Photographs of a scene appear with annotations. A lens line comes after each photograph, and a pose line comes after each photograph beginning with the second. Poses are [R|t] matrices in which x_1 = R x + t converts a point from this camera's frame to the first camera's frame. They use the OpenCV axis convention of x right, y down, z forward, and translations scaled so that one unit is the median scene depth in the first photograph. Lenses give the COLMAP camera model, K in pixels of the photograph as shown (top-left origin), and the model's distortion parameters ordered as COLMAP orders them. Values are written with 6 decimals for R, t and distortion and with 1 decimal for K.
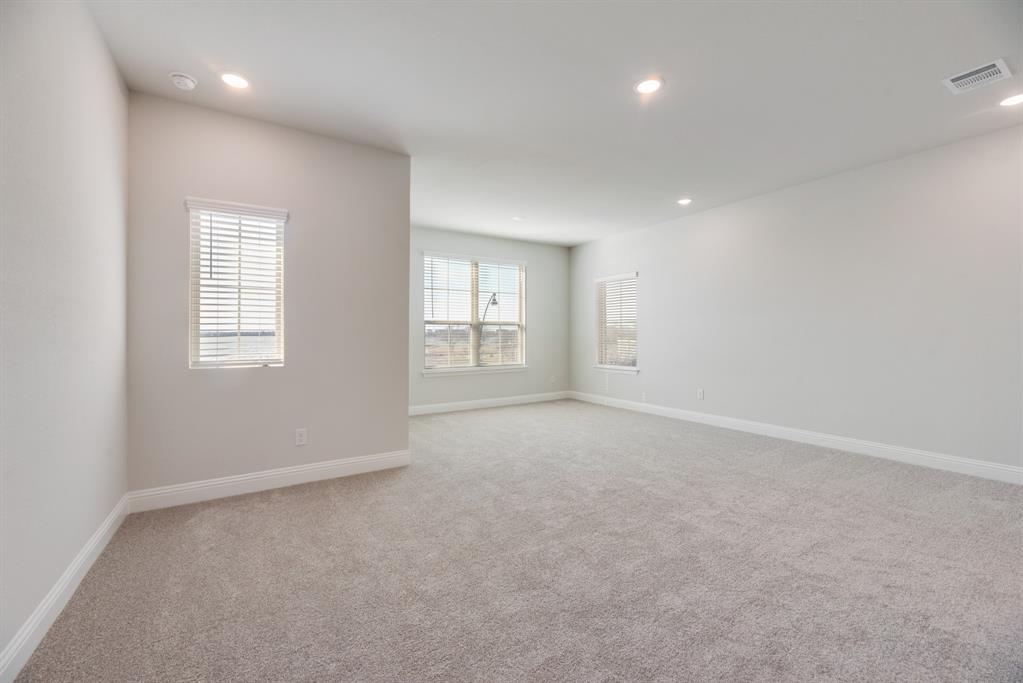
lens RADIAL K [[417.6, 0, 511.3], [0, 417.6, 328.0], [0, 0, 1]] dist [0.001883, 0.000293]
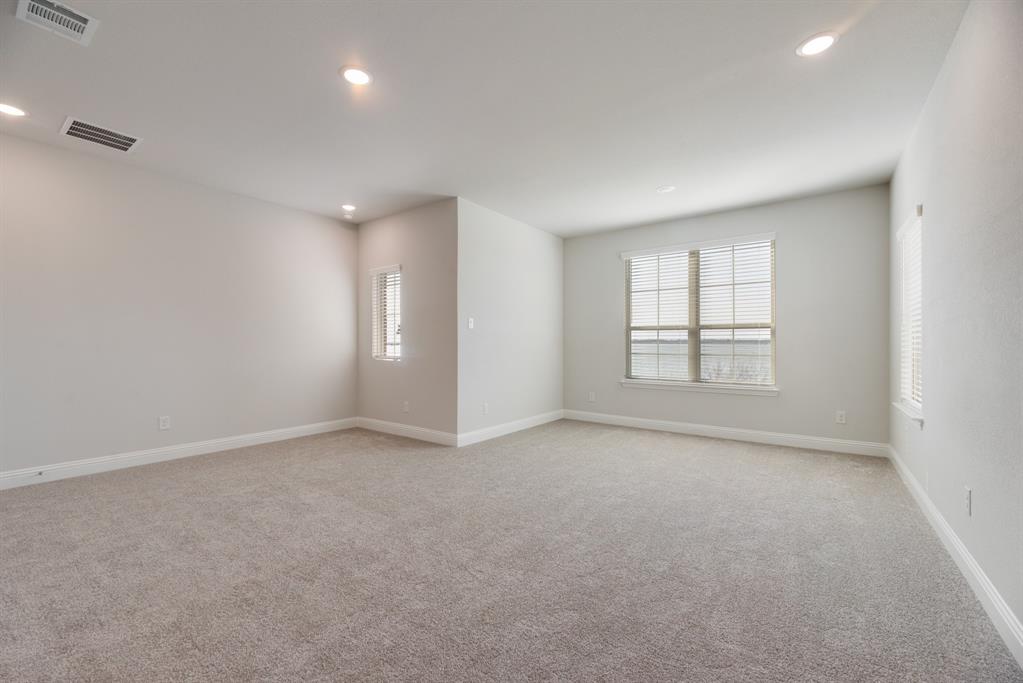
lens RADIAL K [[419.6, 0, 511.5], [0, 419.6, 341.5], [0, 0, 1]] dist [0.000781, 0.000071]
pose [[0.358650, -0.001810, -0.933471, 0.538045], [0.015512, 0.999872, 0.004021, 0.007254], [0.933343, -0.015922, 0.358632, 0.391616]]
